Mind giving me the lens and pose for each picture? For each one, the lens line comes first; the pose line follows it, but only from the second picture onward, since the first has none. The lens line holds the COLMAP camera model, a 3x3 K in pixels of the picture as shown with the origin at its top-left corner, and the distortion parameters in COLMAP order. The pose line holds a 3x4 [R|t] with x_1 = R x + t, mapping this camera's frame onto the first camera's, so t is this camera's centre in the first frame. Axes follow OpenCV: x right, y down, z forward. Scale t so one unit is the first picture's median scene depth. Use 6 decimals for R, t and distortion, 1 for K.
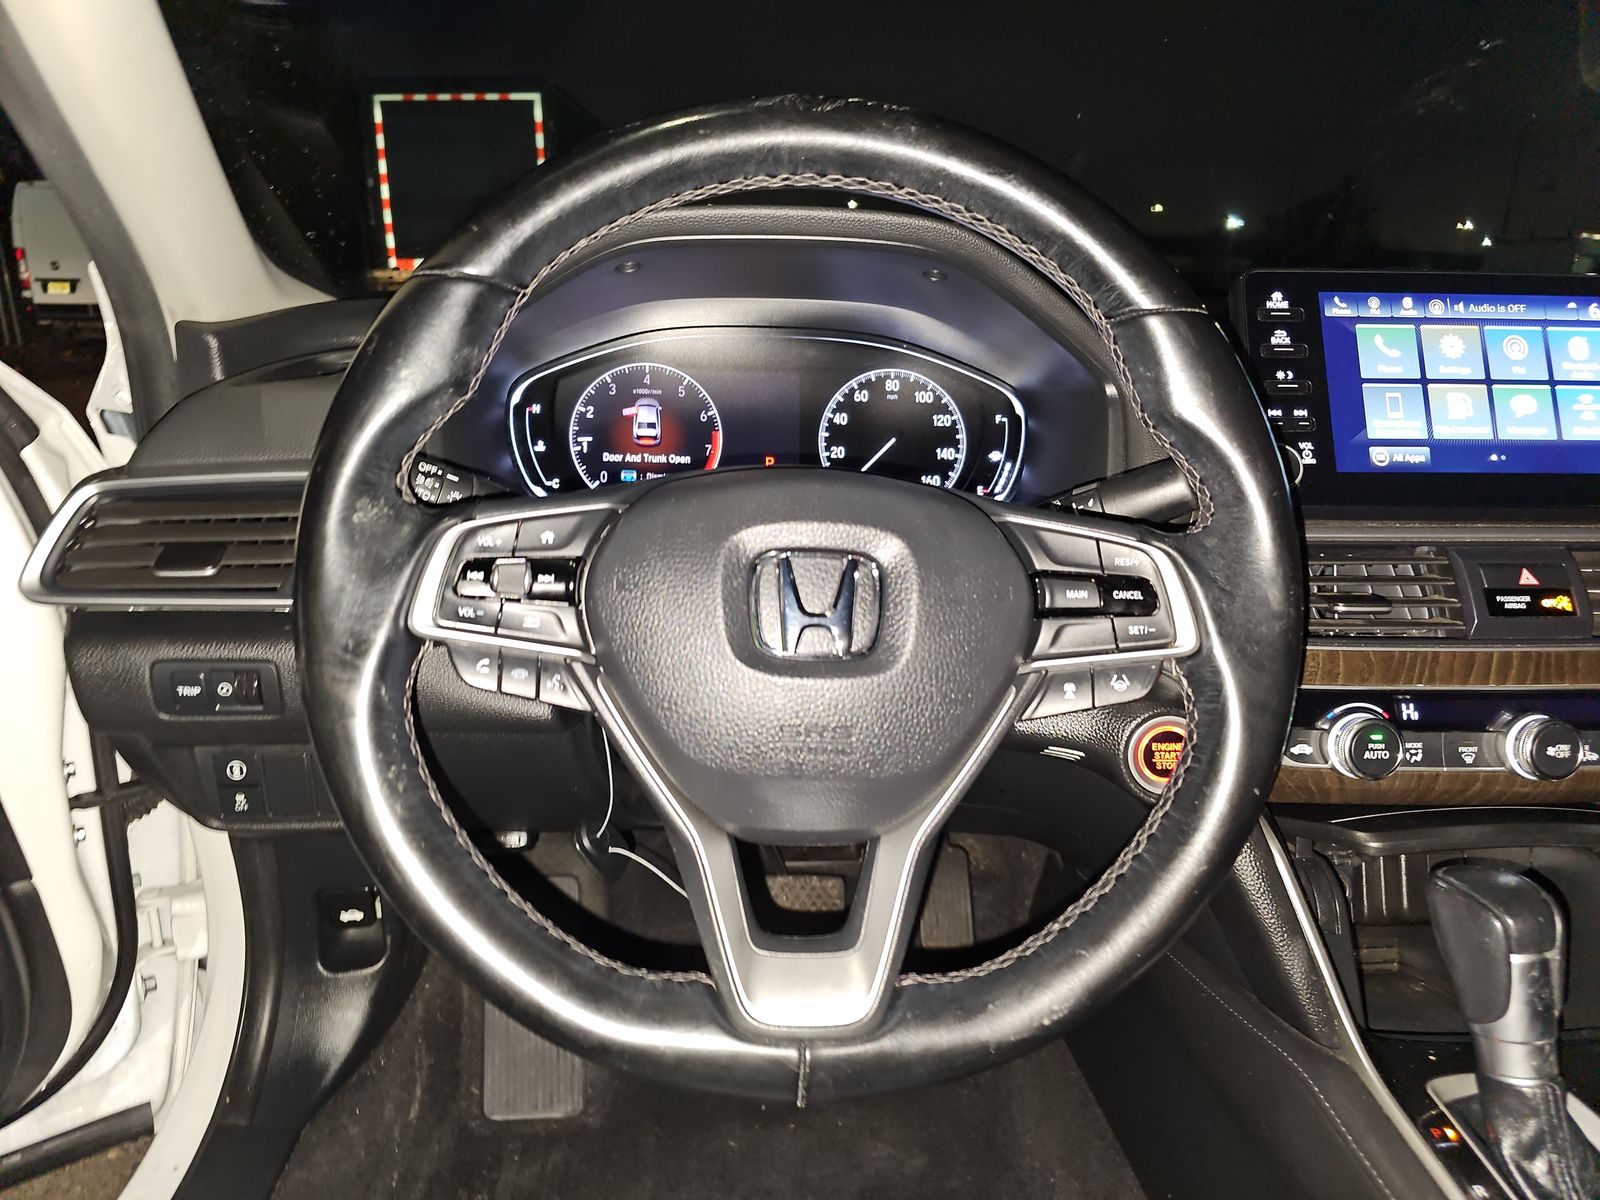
lens RADIAL K [[1095.2, 0, 800.2], [0, 1095.2, 612.0], [0, 0, 1]] dist [0.047570, -0.020531]
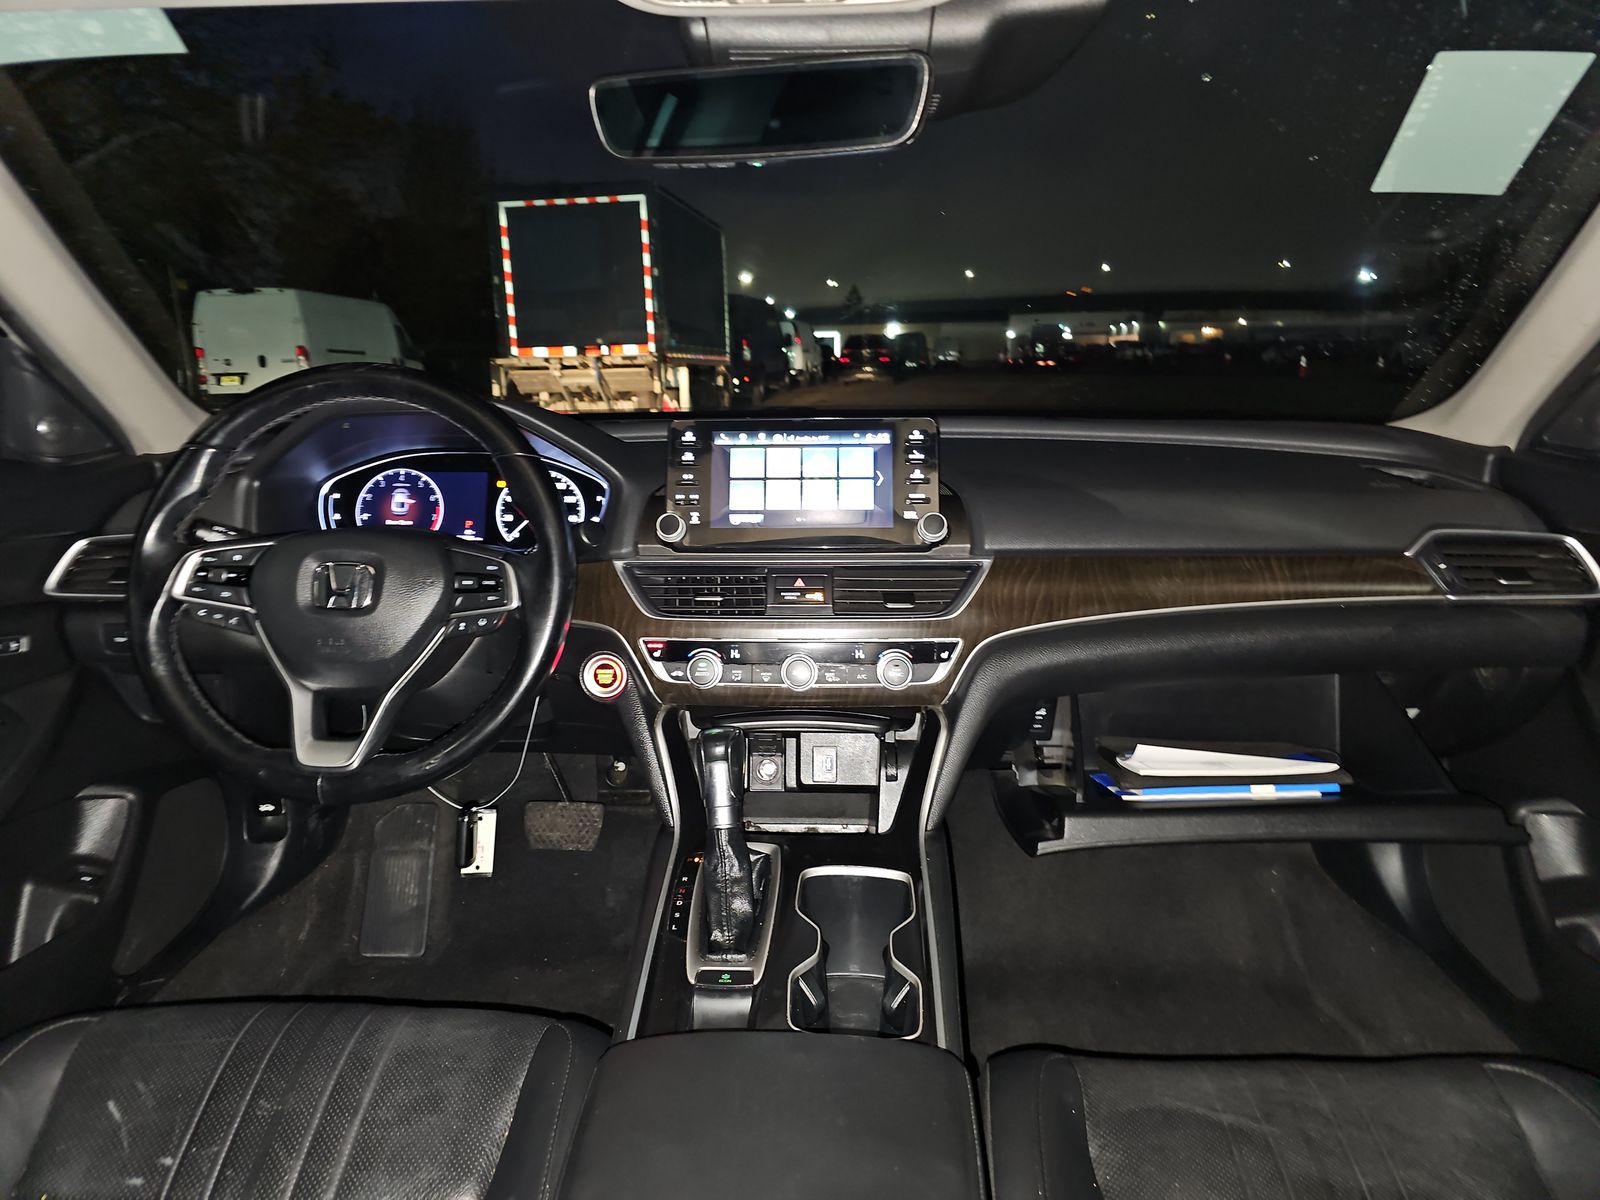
lens RADIAL K [[1095.2, 0, 796.1], [0, 1095.2, 605.9], [0, 0, 1]] dist [0.047570, -0.020531]
pose [[0.993133, -0.001312, -0.116986, 0.704266], [-0.006059, 0.998019, -0.062628, 0.100335], [0.116836, 0.062906, 0.991157, -0.672501]]
